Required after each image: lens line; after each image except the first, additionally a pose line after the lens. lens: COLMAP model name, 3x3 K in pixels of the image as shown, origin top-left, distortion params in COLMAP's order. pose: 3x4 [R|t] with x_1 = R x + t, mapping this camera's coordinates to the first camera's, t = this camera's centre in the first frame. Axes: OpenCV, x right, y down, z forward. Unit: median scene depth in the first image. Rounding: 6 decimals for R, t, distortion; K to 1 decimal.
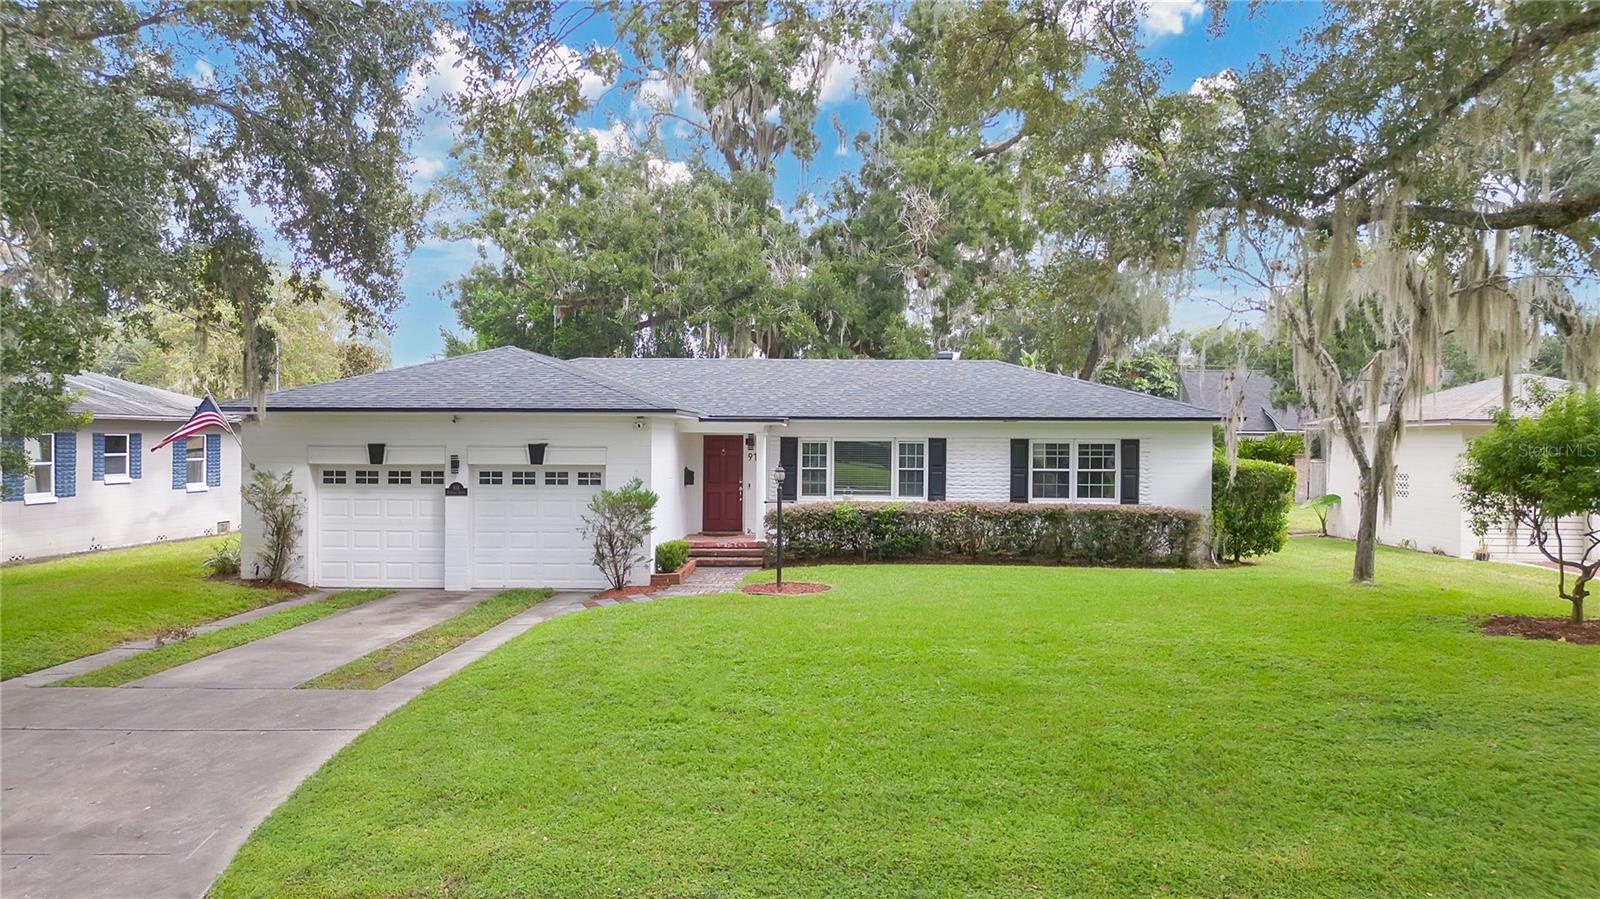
lens RADIAL K [[1109.8, 0, 800.0], [0, 1109.8, 449.5], [0, 0, 1]] dist [0.009400, -0.000219]
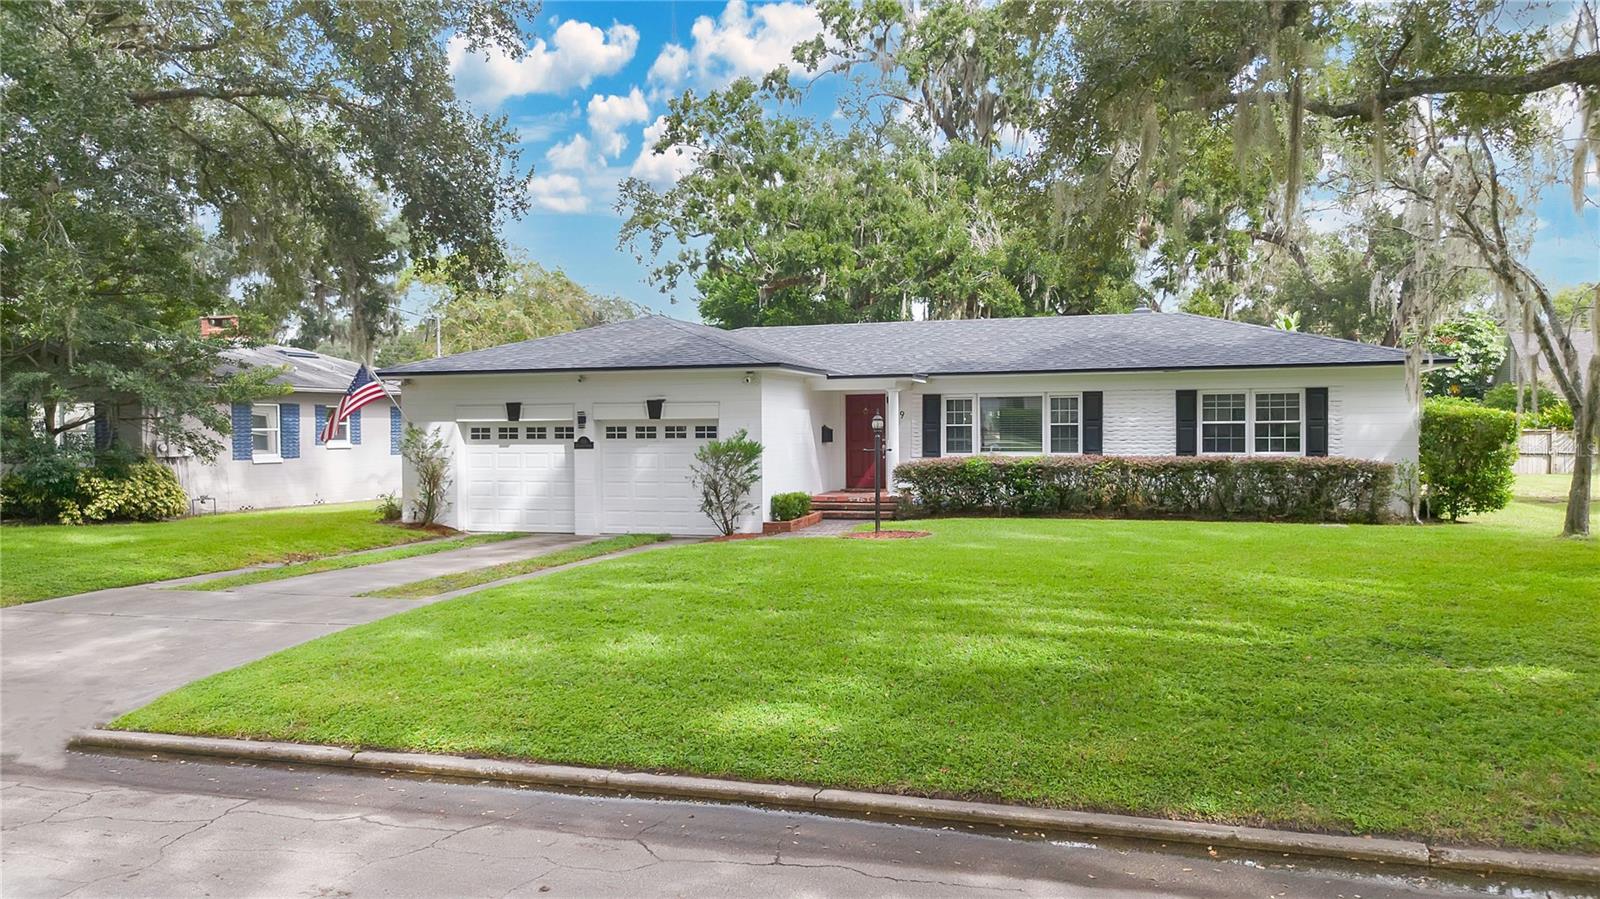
lens RADIAL K [[1097.0, 0, 800.0], [0, 1097.0, 449.5], [0, 0, 1]] dist [0.002985, -0.002478]
pose [[0.965821, -0.019270, -0.258492, 0.135254], [0.021845, 0.999736, 0.007091, 0.030477], [0.258287, -0.012495, 0.965987, 0.011349]]
